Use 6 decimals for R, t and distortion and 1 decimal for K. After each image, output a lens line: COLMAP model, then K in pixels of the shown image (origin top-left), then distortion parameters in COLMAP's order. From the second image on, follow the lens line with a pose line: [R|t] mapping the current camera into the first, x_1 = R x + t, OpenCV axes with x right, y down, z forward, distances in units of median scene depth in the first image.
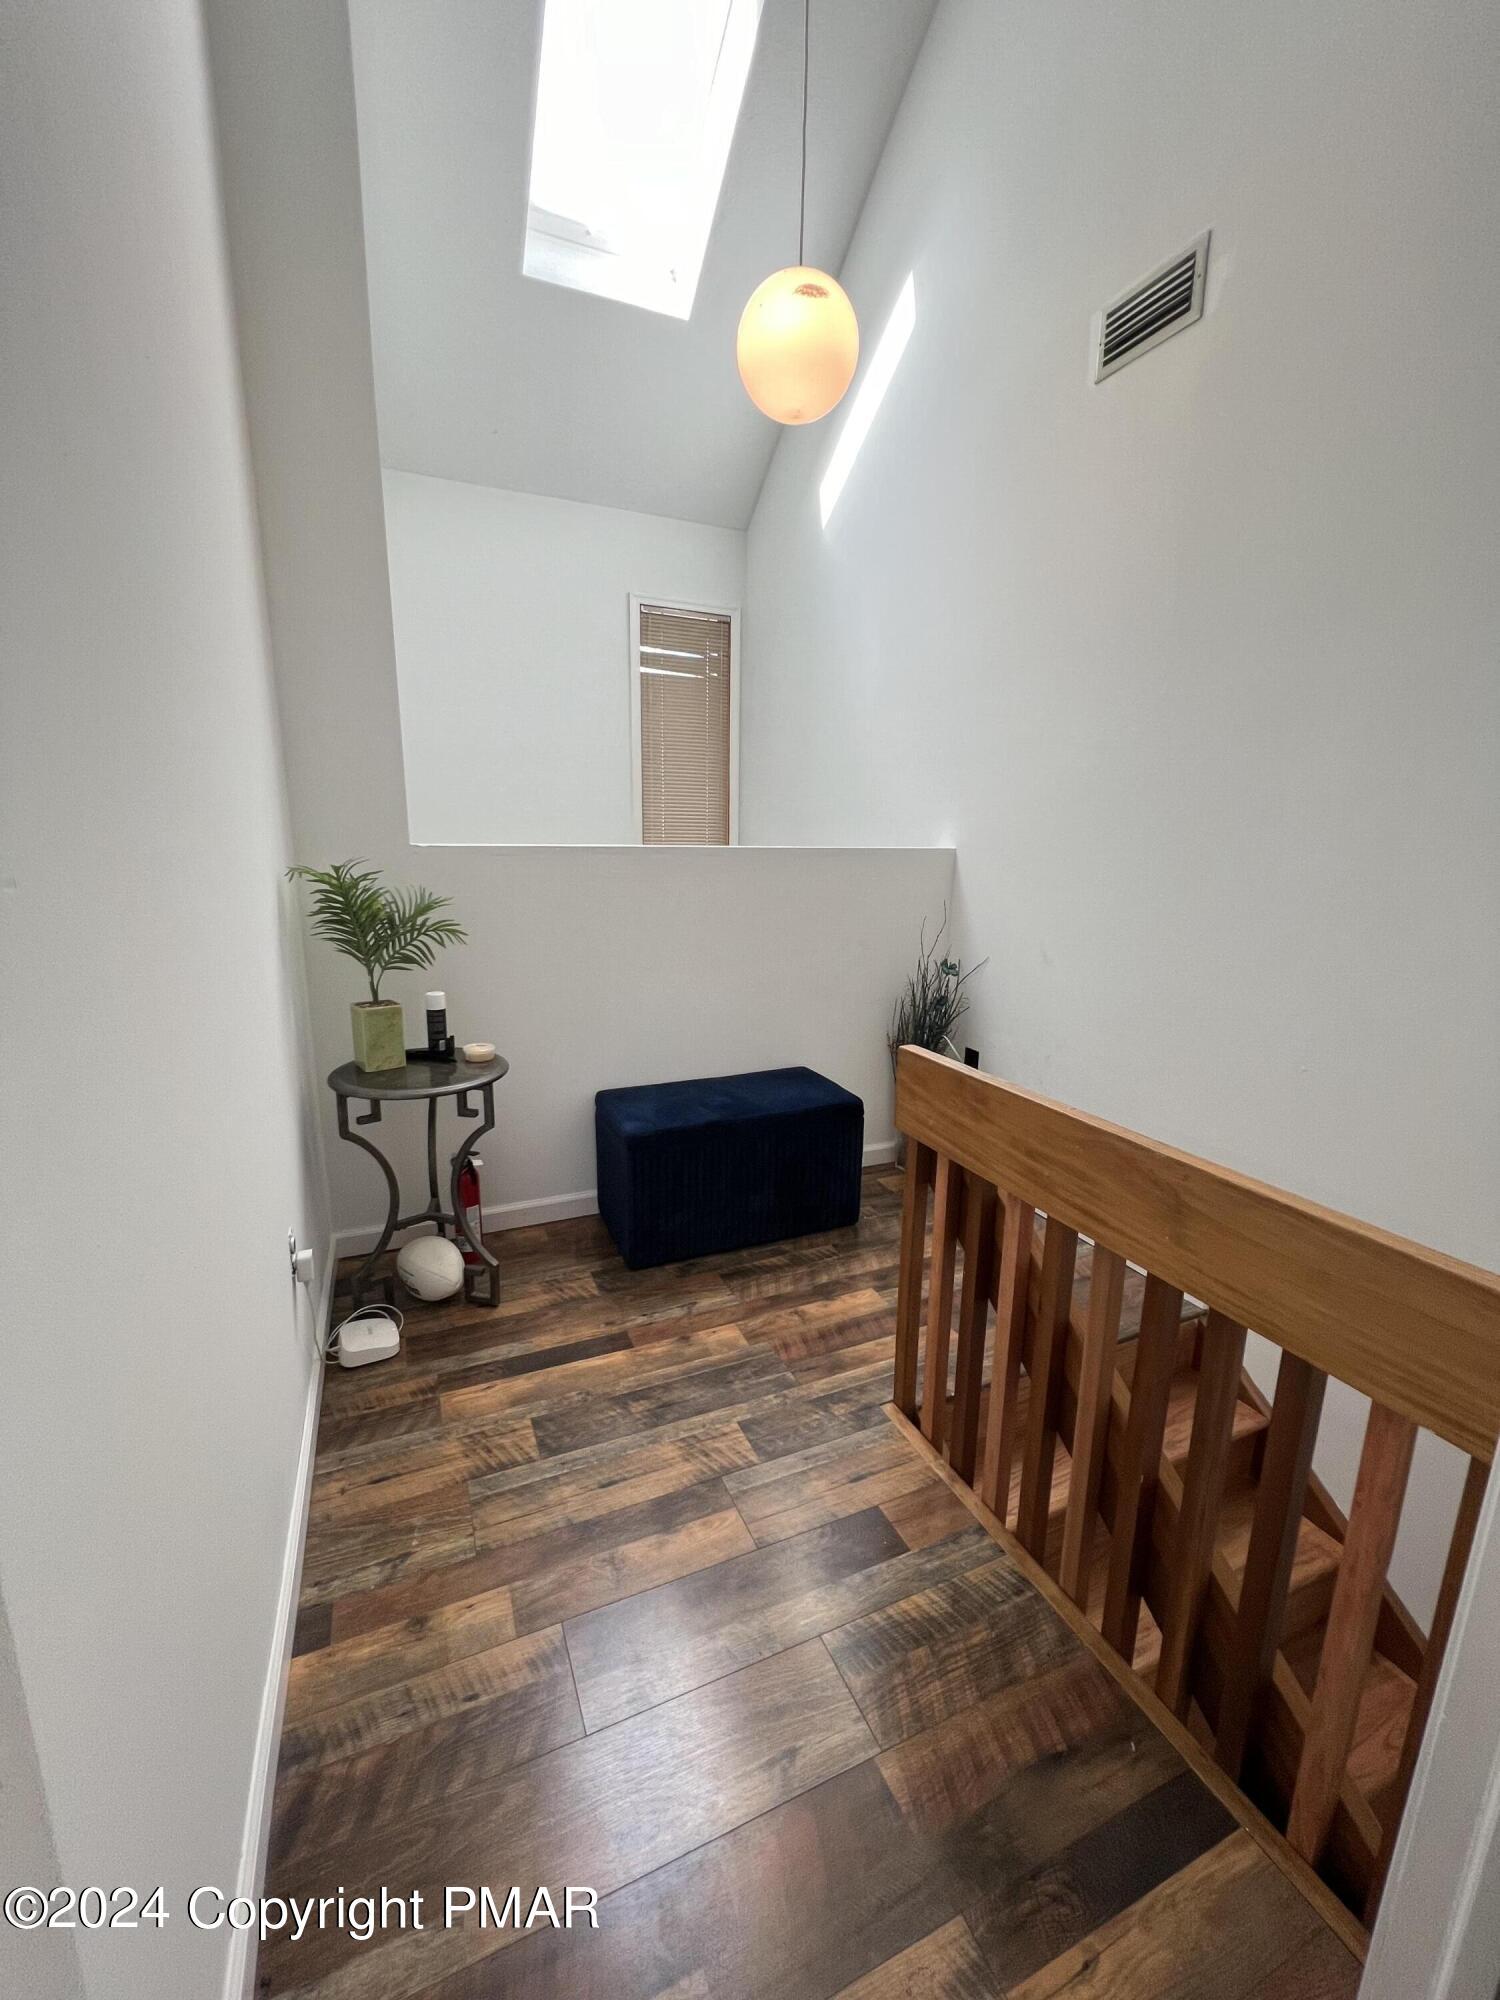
lens RADIAL K [[806.0, 0, 749.9], [0, 806.0, 993.8], [0, 0, 1]] dist [-0.000019, -0.000015]
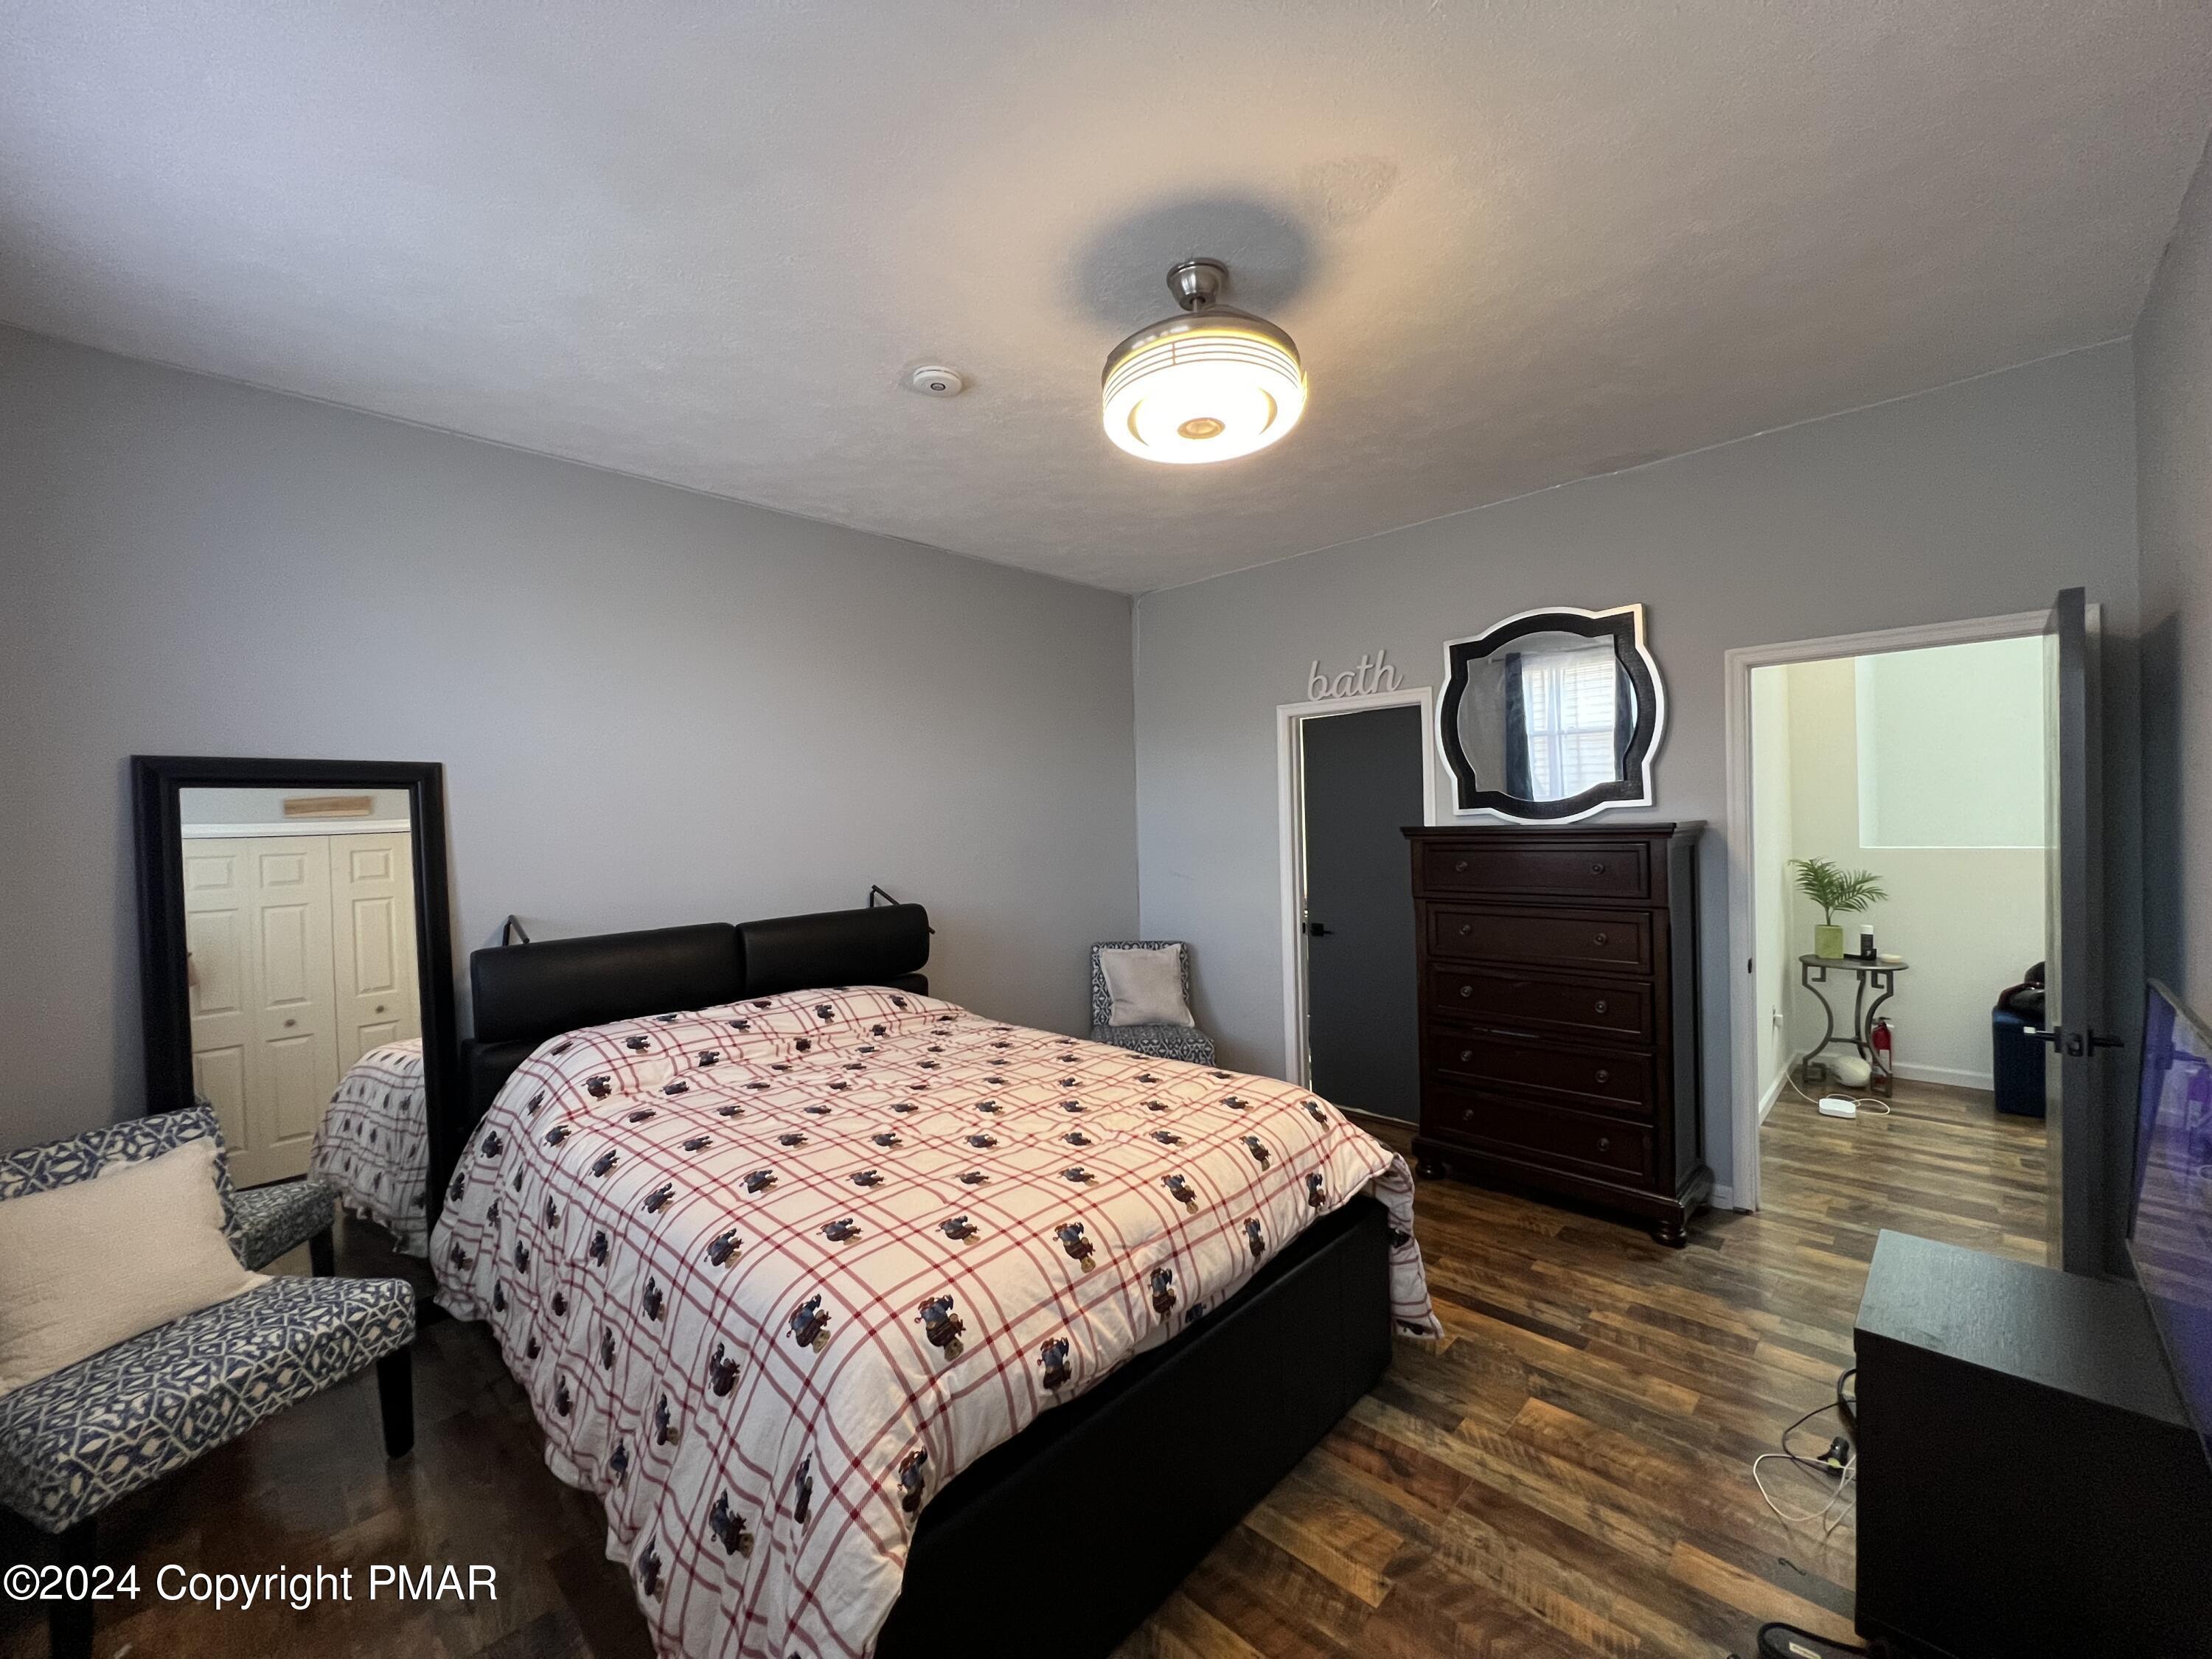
lens RADIAL K [[888.3, 0, 1113.9], [0, 888.3, 822.8], [0, 0, 1]] dist [0.000669, 0.000289]
pose [[0.377636, -0.017220, -0.925794, 0.913352], [-0.148959, 0.985675, -0.079095, 0.196498], [0.913894, 0.167775, 0.369661, -1.488588]]
